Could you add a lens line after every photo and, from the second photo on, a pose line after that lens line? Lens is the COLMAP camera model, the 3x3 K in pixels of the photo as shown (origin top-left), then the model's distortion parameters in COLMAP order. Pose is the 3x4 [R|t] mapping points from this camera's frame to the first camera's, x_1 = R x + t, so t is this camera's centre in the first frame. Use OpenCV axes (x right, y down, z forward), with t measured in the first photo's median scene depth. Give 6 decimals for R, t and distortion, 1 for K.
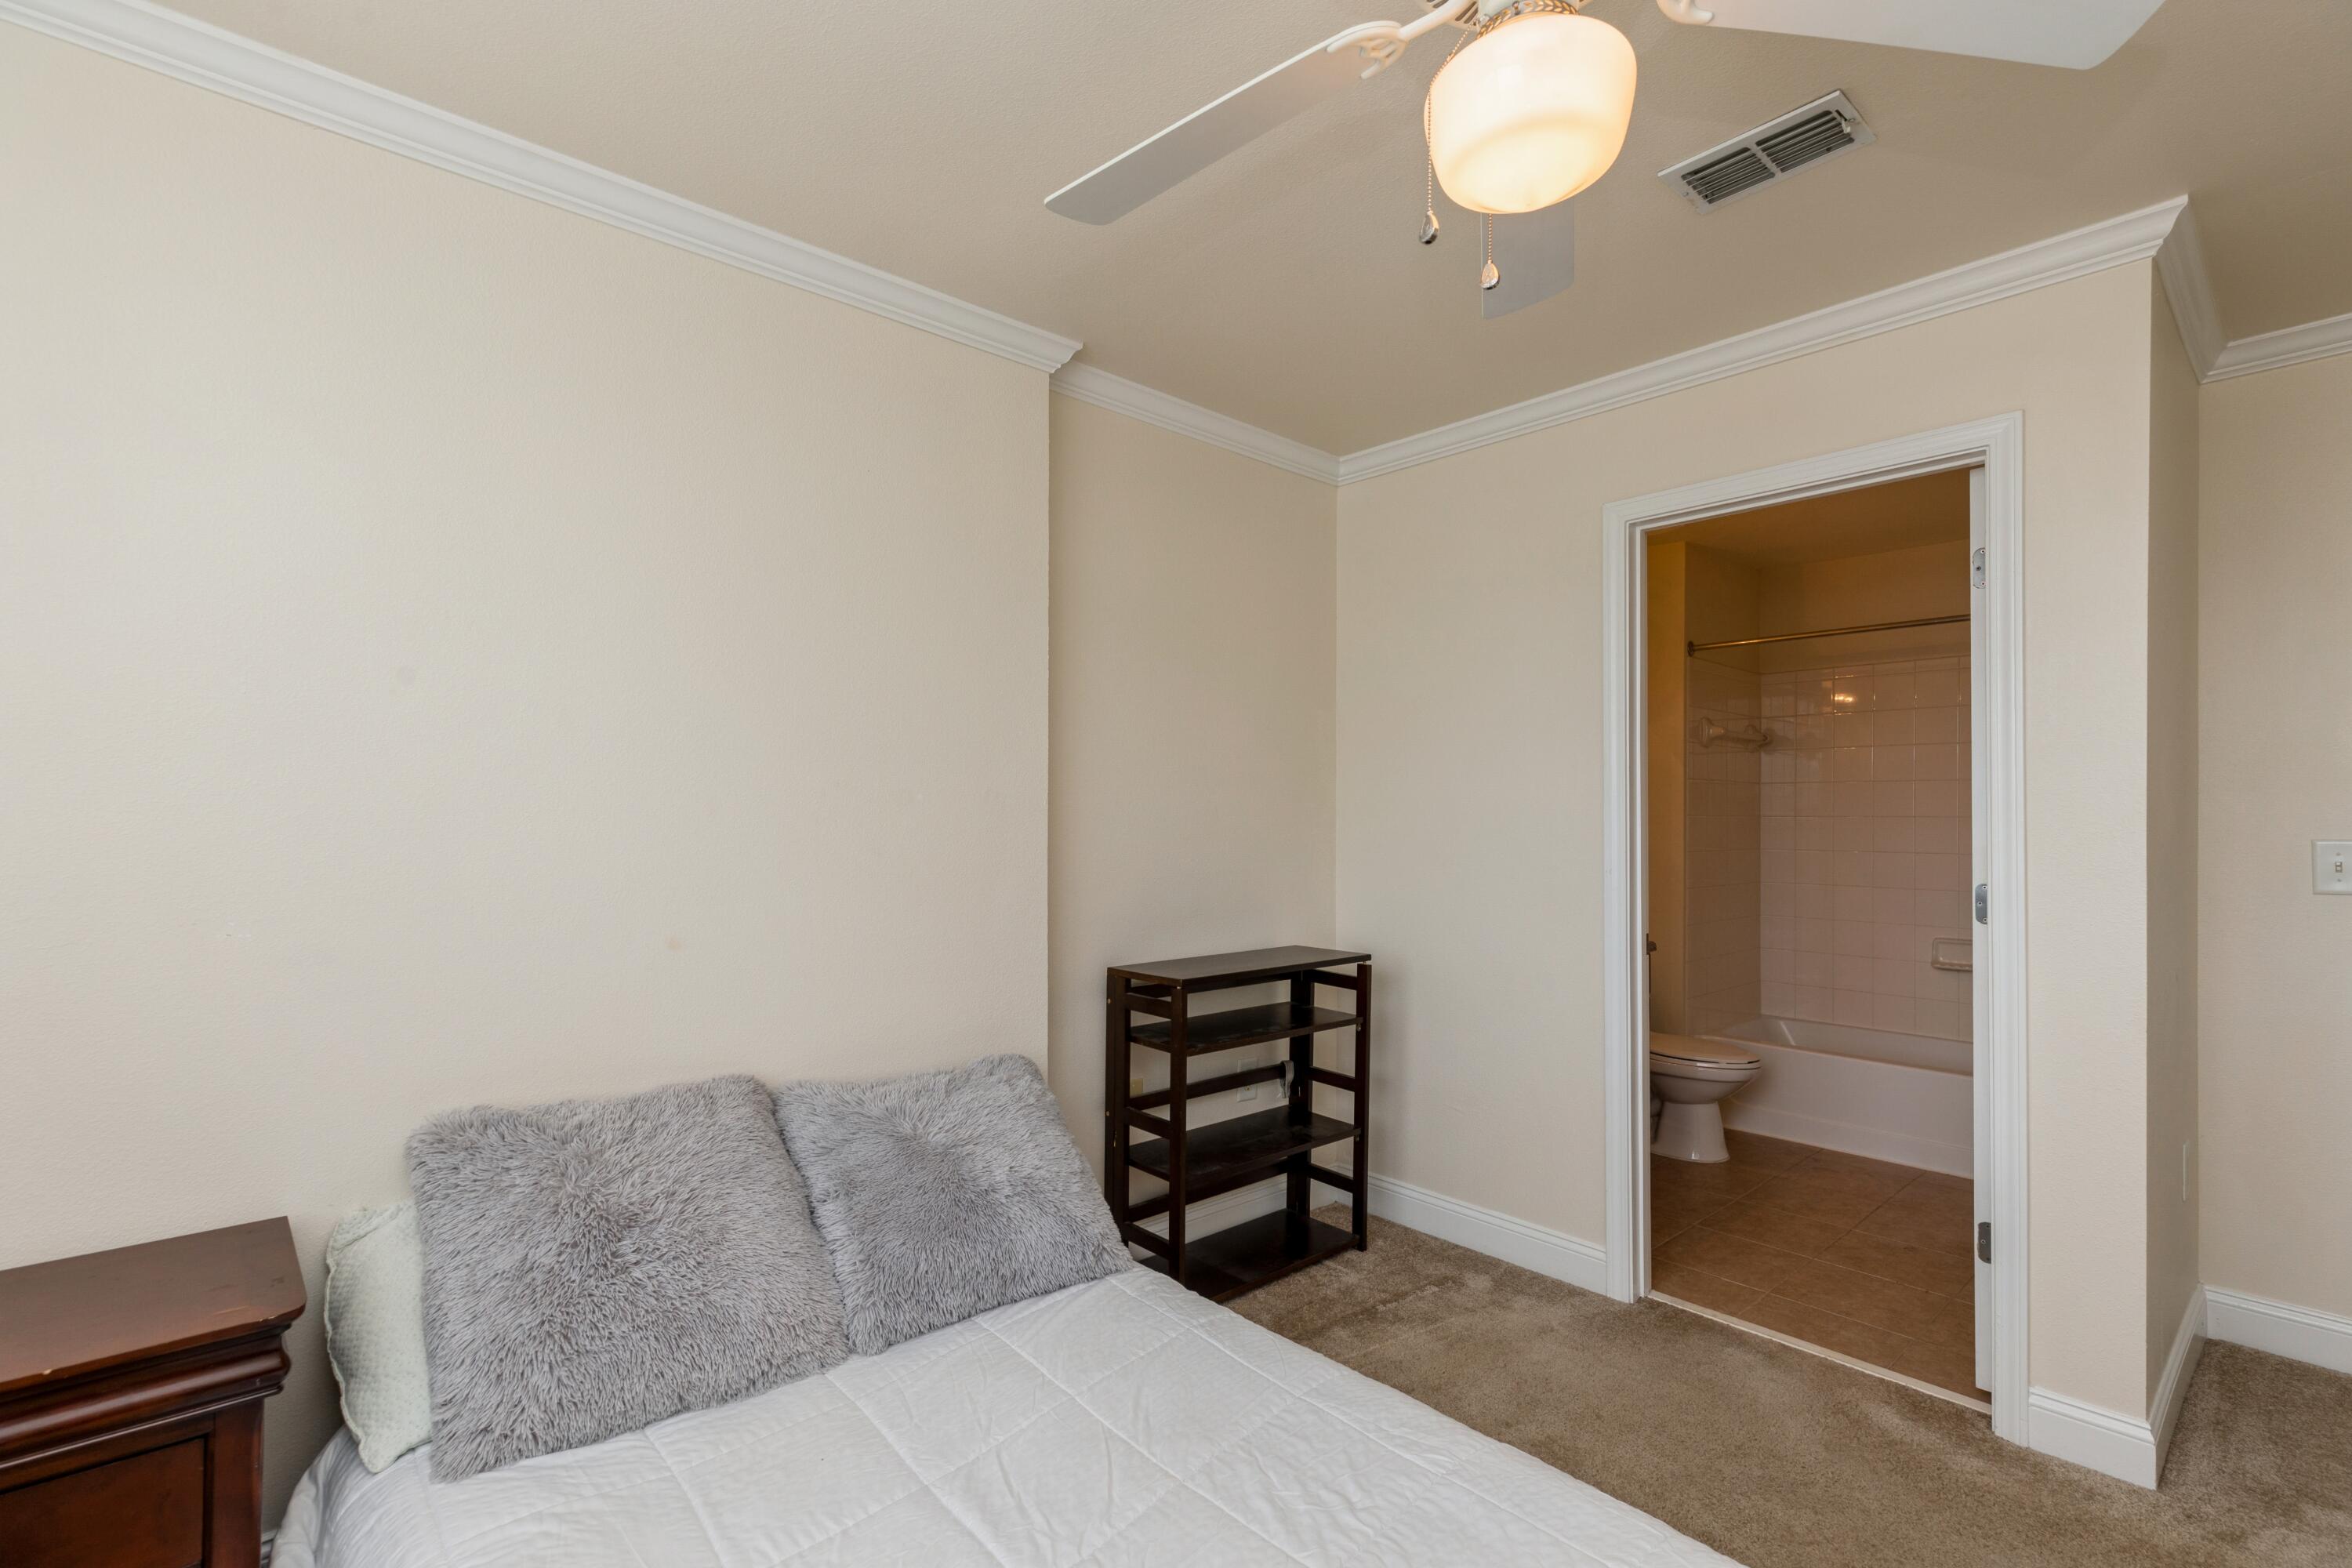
lens RADIAL K [[1064.0, 0, 1169.0], [0, 1064.0, 796.9], [0, 0, 1]] dist [0.001641, 0.000139]
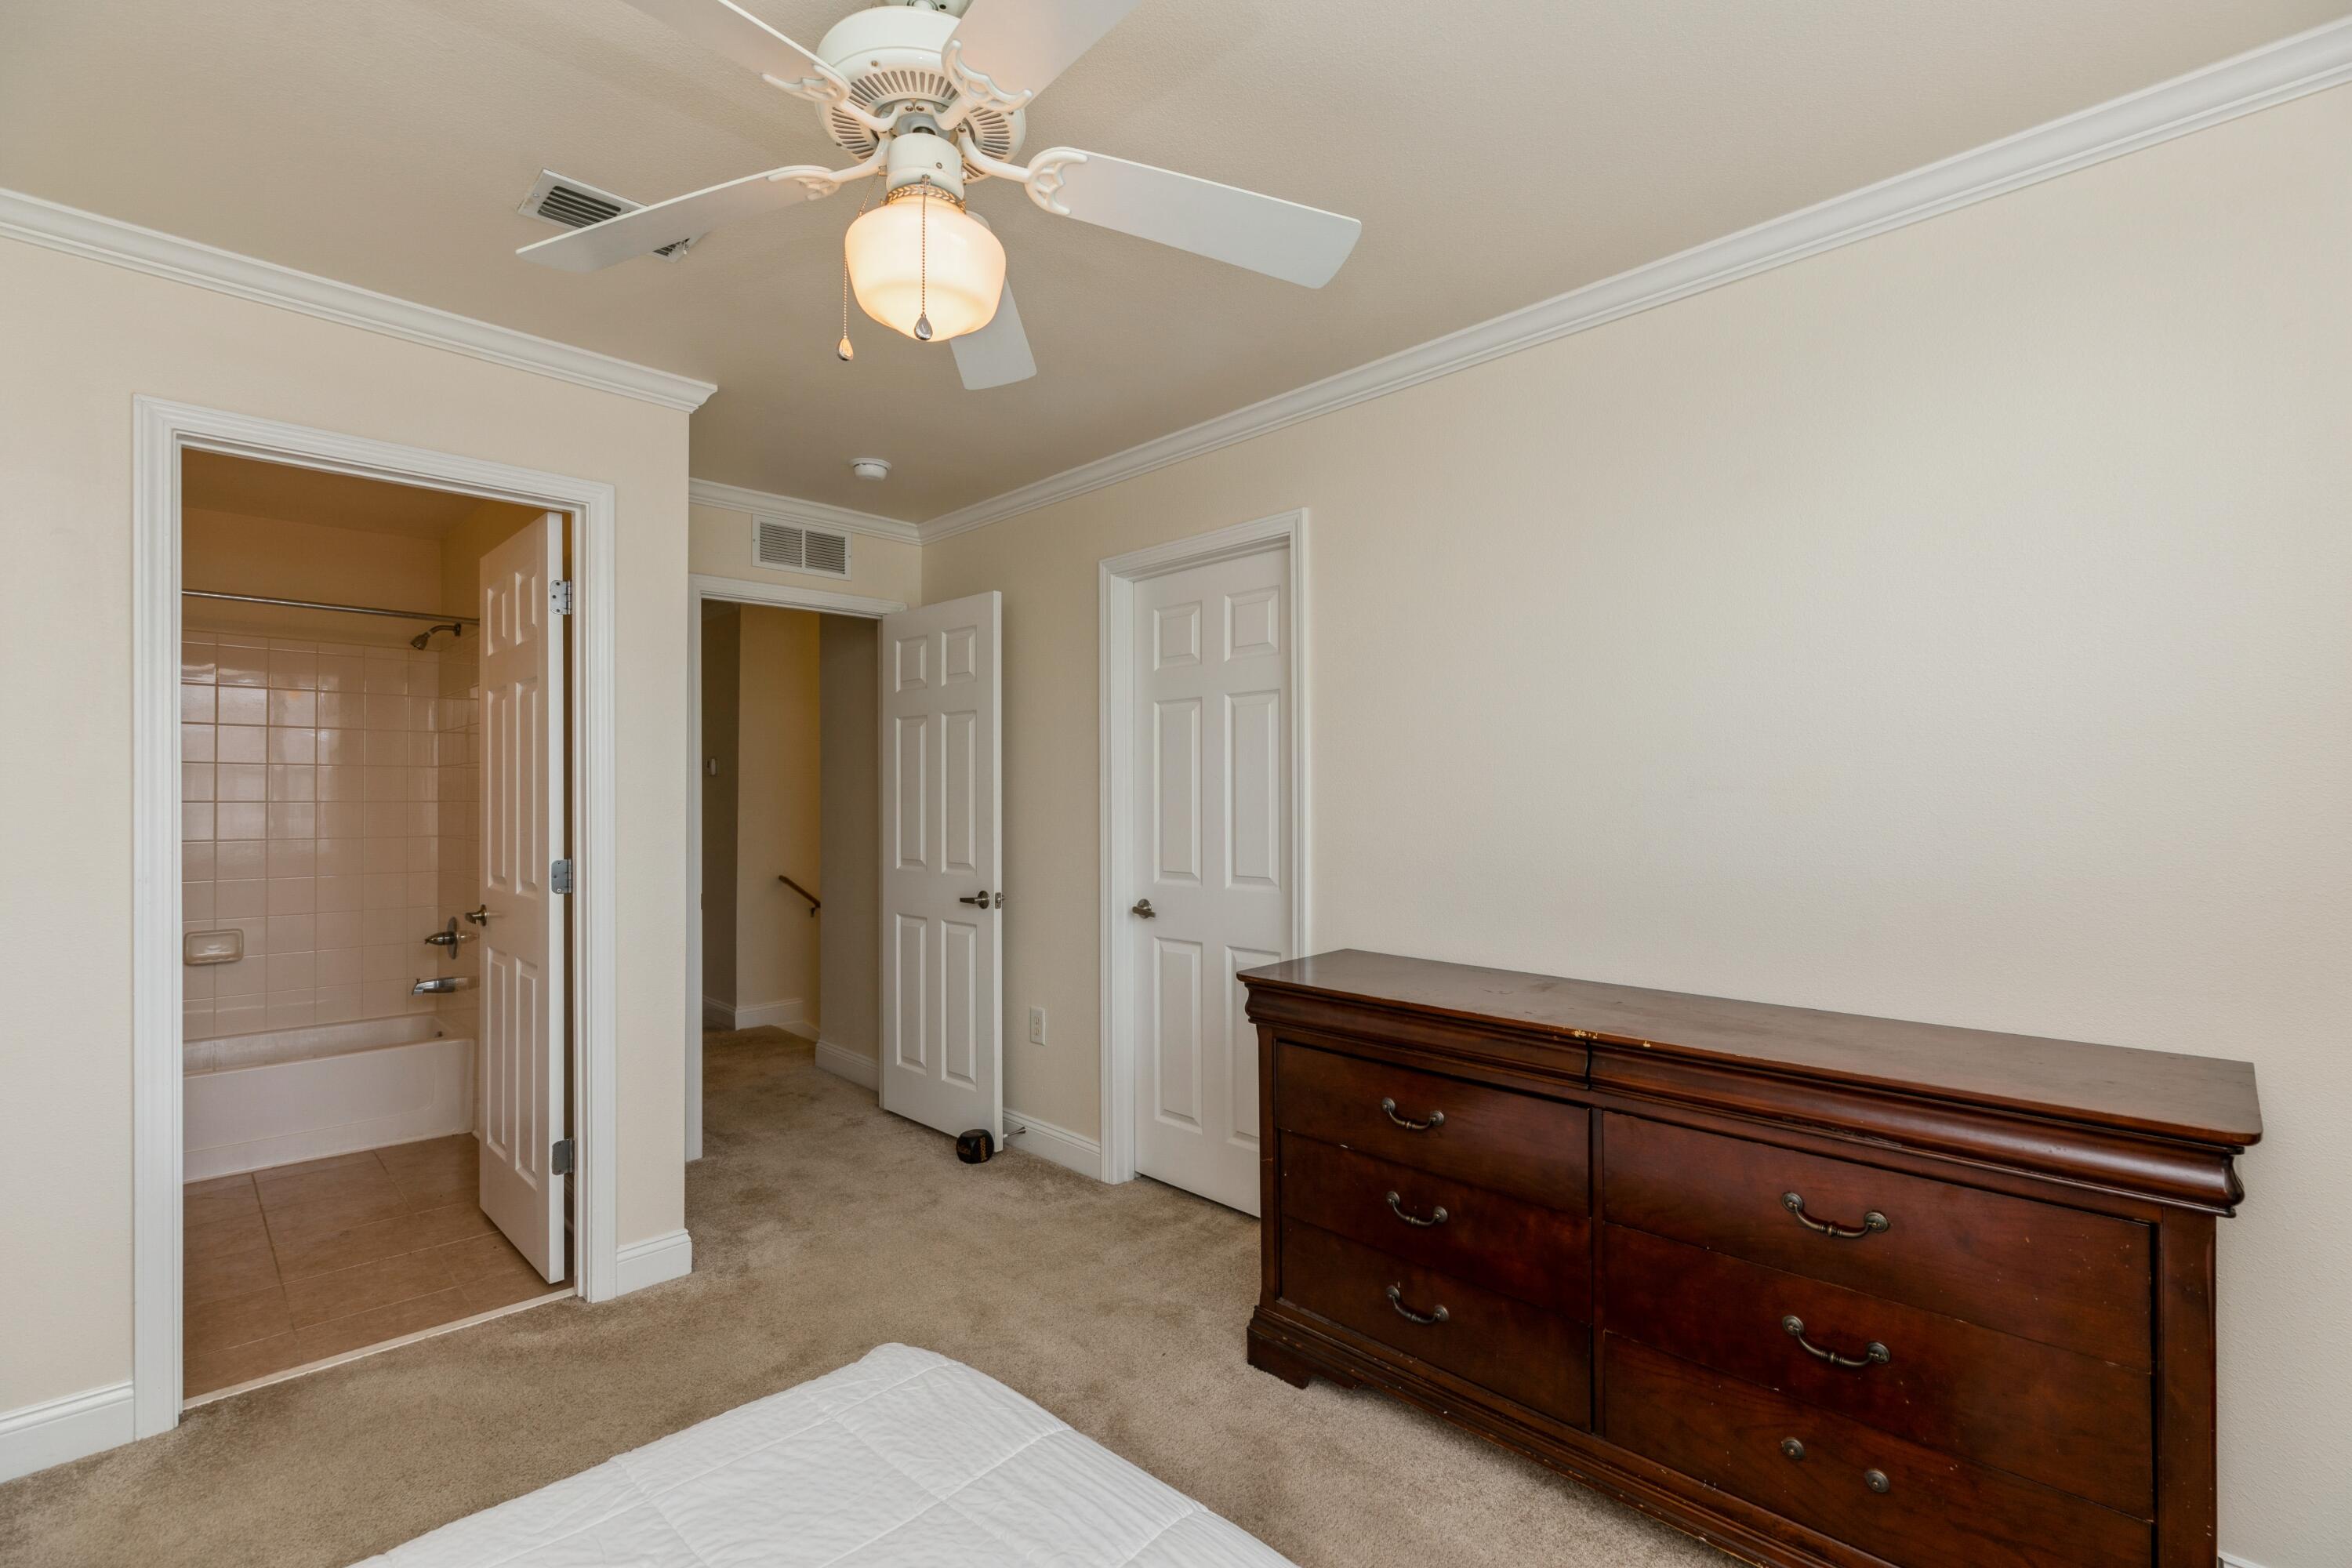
lens RADIAL K [[1064.0, 0, 1169.1], [0, 1064.0, 789.3], [0, 0, 1]] dist [0.001641, 0.000139]
pose [[-0.064643, 0.006572, 0.997887, -0.448746], [-0.022321, 0.999719, -0.008030, -0.005567], [-0.997659, -0.022793, -0.064478, 0.368770]]
